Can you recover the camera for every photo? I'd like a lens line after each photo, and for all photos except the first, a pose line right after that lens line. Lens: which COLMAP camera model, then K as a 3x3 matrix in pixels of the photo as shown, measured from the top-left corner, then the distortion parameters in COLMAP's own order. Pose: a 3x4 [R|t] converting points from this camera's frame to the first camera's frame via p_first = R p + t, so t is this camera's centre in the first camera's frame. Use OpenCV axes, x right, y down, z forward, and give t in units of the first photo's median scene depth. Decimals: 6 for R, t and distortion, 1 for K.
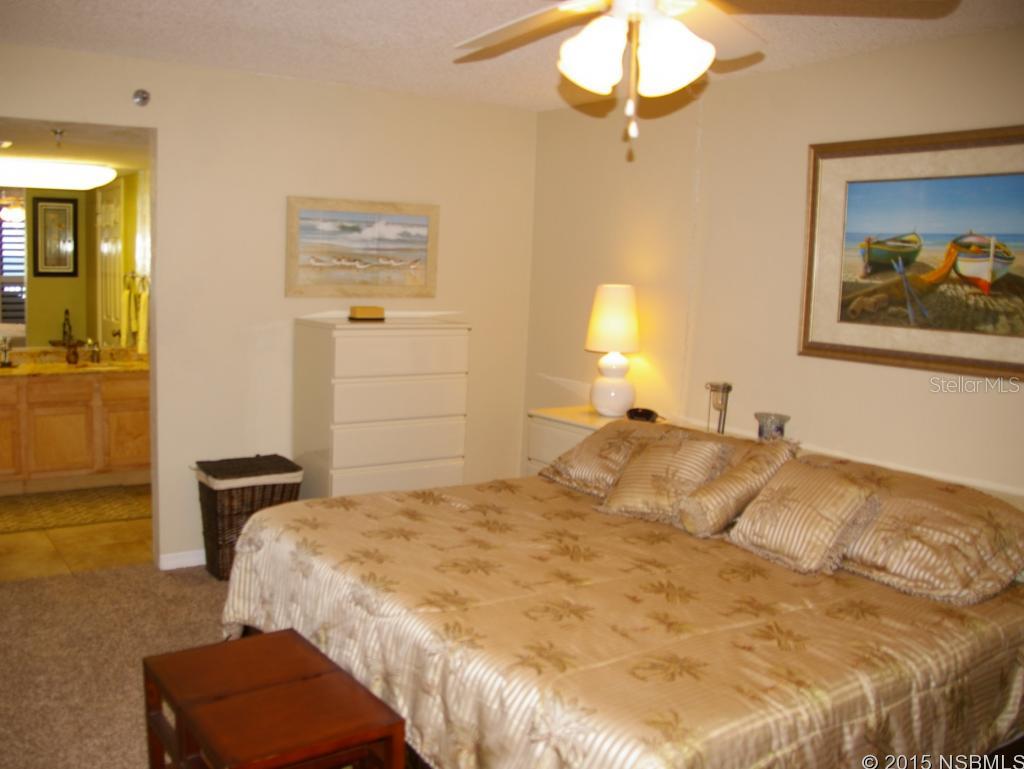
lens RADIAL K [[941.9, 0, 511.5], [0, 941.9, 384.3], [0, 0, 1]] dist [-0.013926, -0.005381]
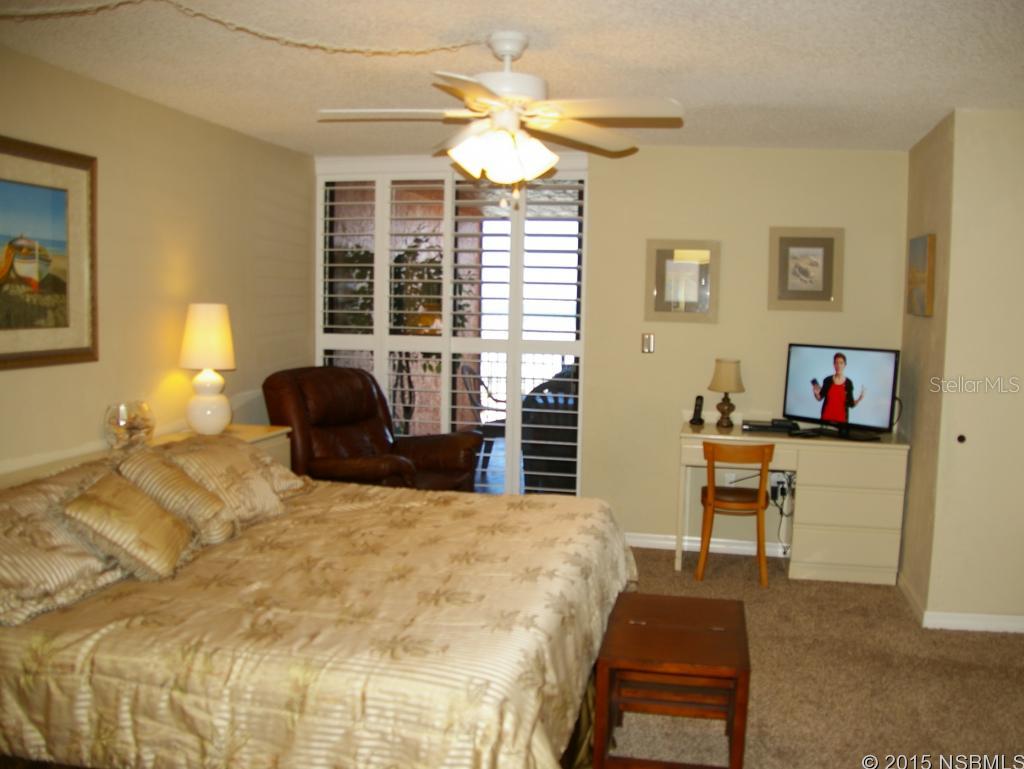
lens RADIAL K [[941.9, 0, 512.3], [0, 941.9, 382.6], [0, 0, 1]] dist [-0.013926, -0.005381]
pose [[-0.684551, -0.124060, 0.718331, -0.691030], [0.039350, 0.977686, 0.206351, -0.198048], [-0.727902, 0.169524, -0.664395, 1.341412]]
